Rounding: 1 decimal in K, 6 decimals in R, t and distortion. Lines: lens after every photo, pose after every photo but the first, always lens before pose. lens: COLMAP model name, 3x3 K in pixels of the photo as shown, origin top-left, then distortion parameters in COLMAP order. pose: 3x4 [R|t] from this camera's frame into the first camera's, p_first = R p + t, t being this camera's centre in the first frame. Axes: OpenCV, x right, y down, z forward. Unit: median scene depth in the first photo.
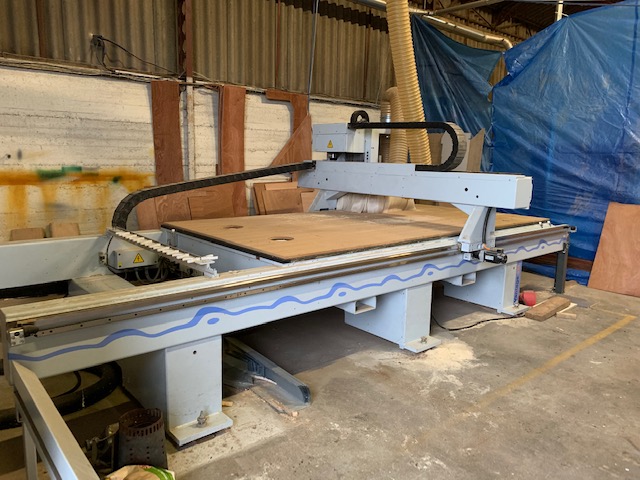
lens RADIAL K [[493.6, 0, 325.7], [0, 493.6, 236.2], [0, 0, 1]] dist [0.009381, -0.008088]
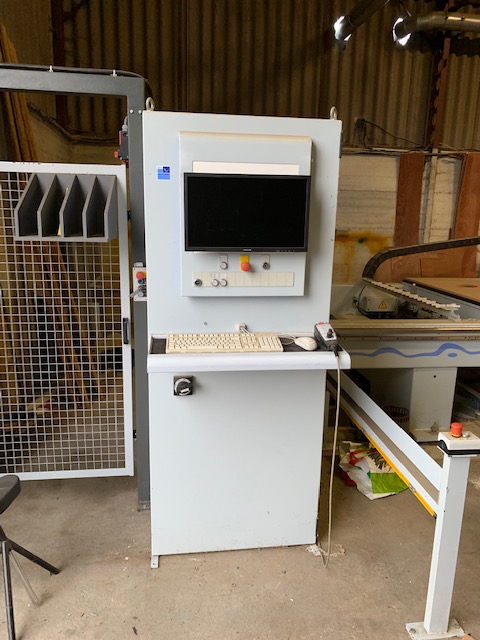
lens RADIAL K [[493.6, 0, 240.0], [0, 493.6, 320.0], [0, 0, 1]] dist [0.009381, -0.008088]
pose [[0.836420, 0.116998, -0.535456, -0.008131], [-0.095063, 0.993112, 0.068501, 0.023382], [0.539782, -0.006393, 0.841781, -0.170717]]
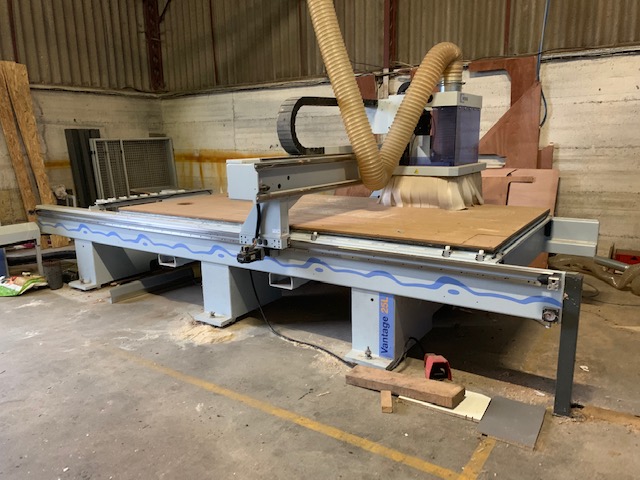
lens RADIAL K [[491.0, 0, 315.9], [0, 491.0, 248.7], [0, 0, 1]] dist [0.003712, -0.002414]
pose [[0.248606, 0.183792, -0.951008, 0.867865], [-0.133232, 0.978989, 0.154370, -0.085544], [0.959398, 0.088328, 0.267870, 0.649671]]
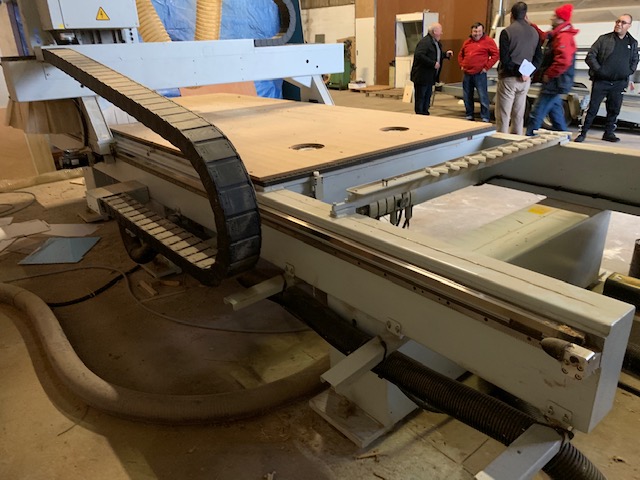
lens RADIAL K [[493.6, 0, 325.7], [0, 493.6, 236.2], [0, 0, 1]] dist [0.009381, -0.008088]
pose [[0.021025, -0.399080, 0.916675, -0.627309], [0.194156, 0.901052, 0.387826, -0.120110], [-0.980745, 0.169824, 0.096428, 0.697367]]
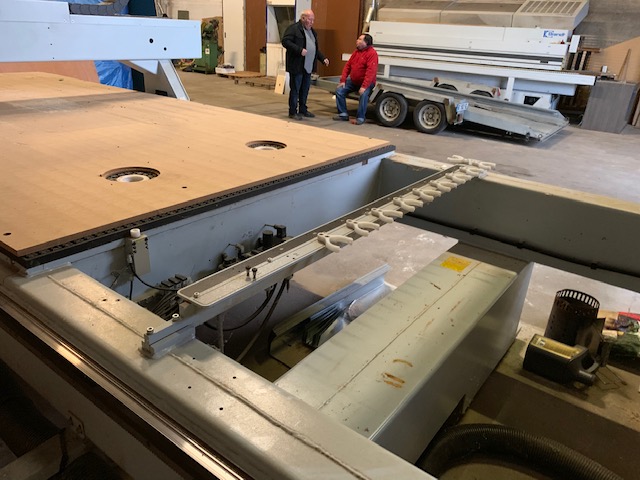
lens RADIAL K [[493.6, 0, 325.7], [0, 493.6, 236.2], [0, 0, 1]] dist [0.009381, -0.008088]
pose [[-0.214543, -0.421771, 0.880954, -0.462219], [0.096286, 0.888430, 0.448799, -0.108393], [-0.971957, 0.181110, -0.149996, 0.680621]]
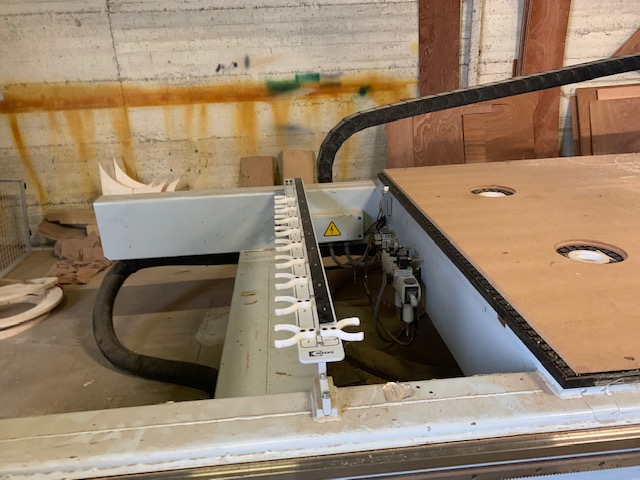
lens RADIAL K [[486.1, 0, 320.5], [0, 486.1, 245.8], [0, 0, 1]] dist [0.007685, -0.007904]
pose [[0.802418, 0.164492, -0.573645, -0.026497], [-0.037455, 0.973247, 0.226686, -0.053865], [0.595586, -0.160411, 0.787112, 0.372103]]
